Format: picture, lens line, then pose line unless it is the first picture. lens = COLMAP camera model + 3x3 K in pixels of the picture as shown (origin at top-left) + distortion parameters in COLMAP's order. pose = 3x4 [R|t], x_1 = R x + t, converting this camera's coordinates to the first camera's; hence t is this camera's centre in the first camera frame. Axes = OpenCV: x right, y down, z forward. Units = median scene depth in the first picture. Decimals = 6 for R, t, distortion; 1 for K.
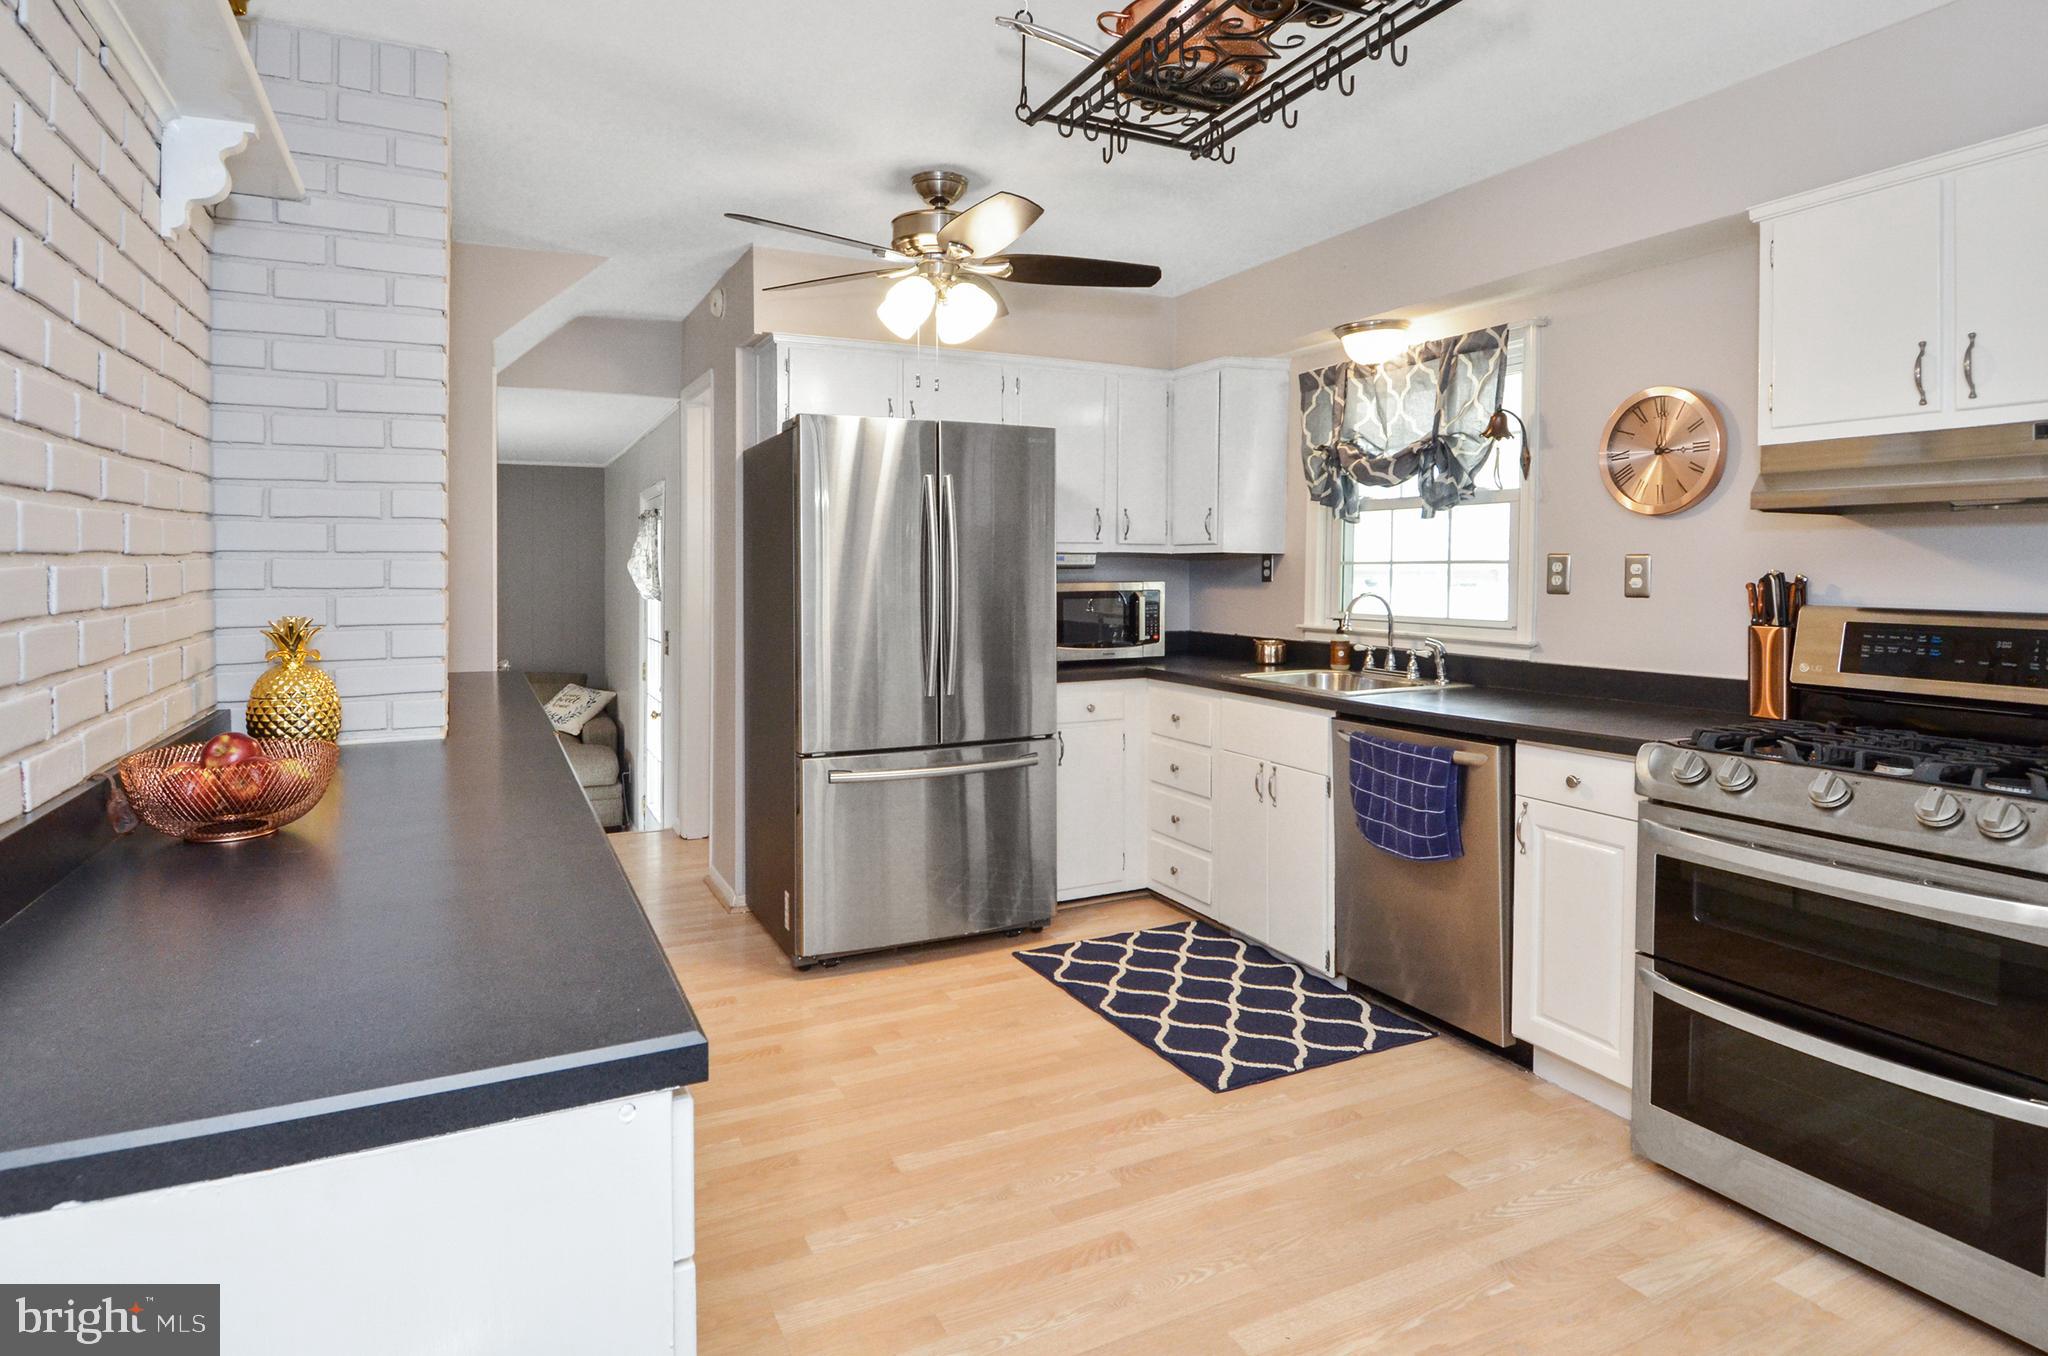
lens RADIAL K [[1128.8, 0, 1023.0], [0, 1128.8, 551.9], [0, 0, 1]] dist [0.011720, -0.020719]
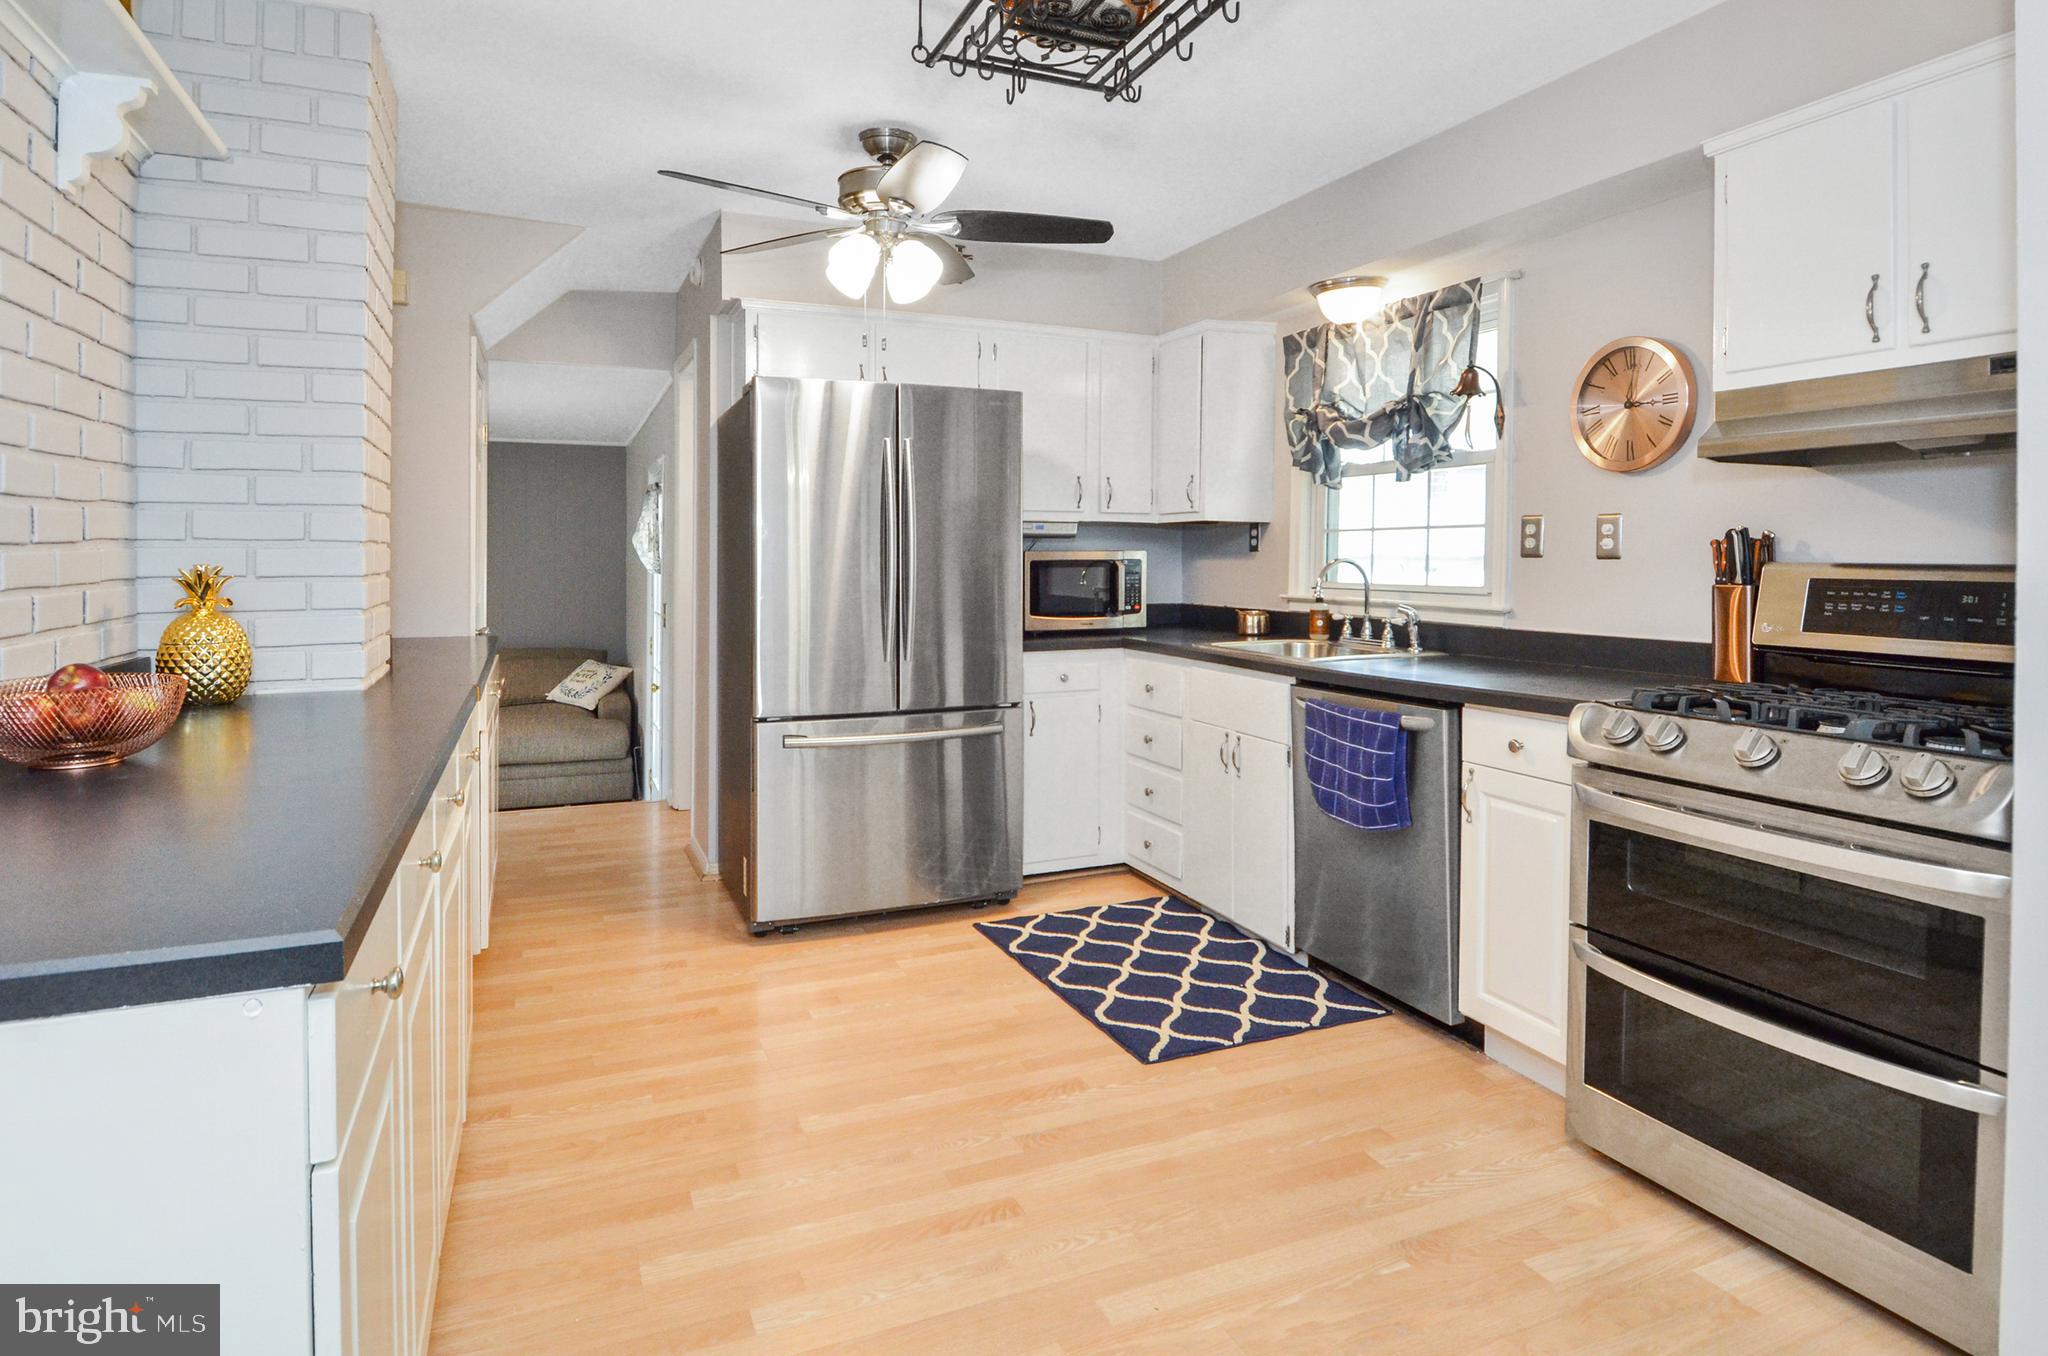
lens RADIAL K [[1135.9, 0, 1024.4], [0, 1135.9, 535.8], [0, 0, 1]] dist [0.011325, -0.022046]
pose [[0.998404, -0.000318, -0.056466, 0.122445], [0.000041, 0.999988, -0.004904, 0.029390], [0.056466, 0.004894, 0.998393, 0.016686]]
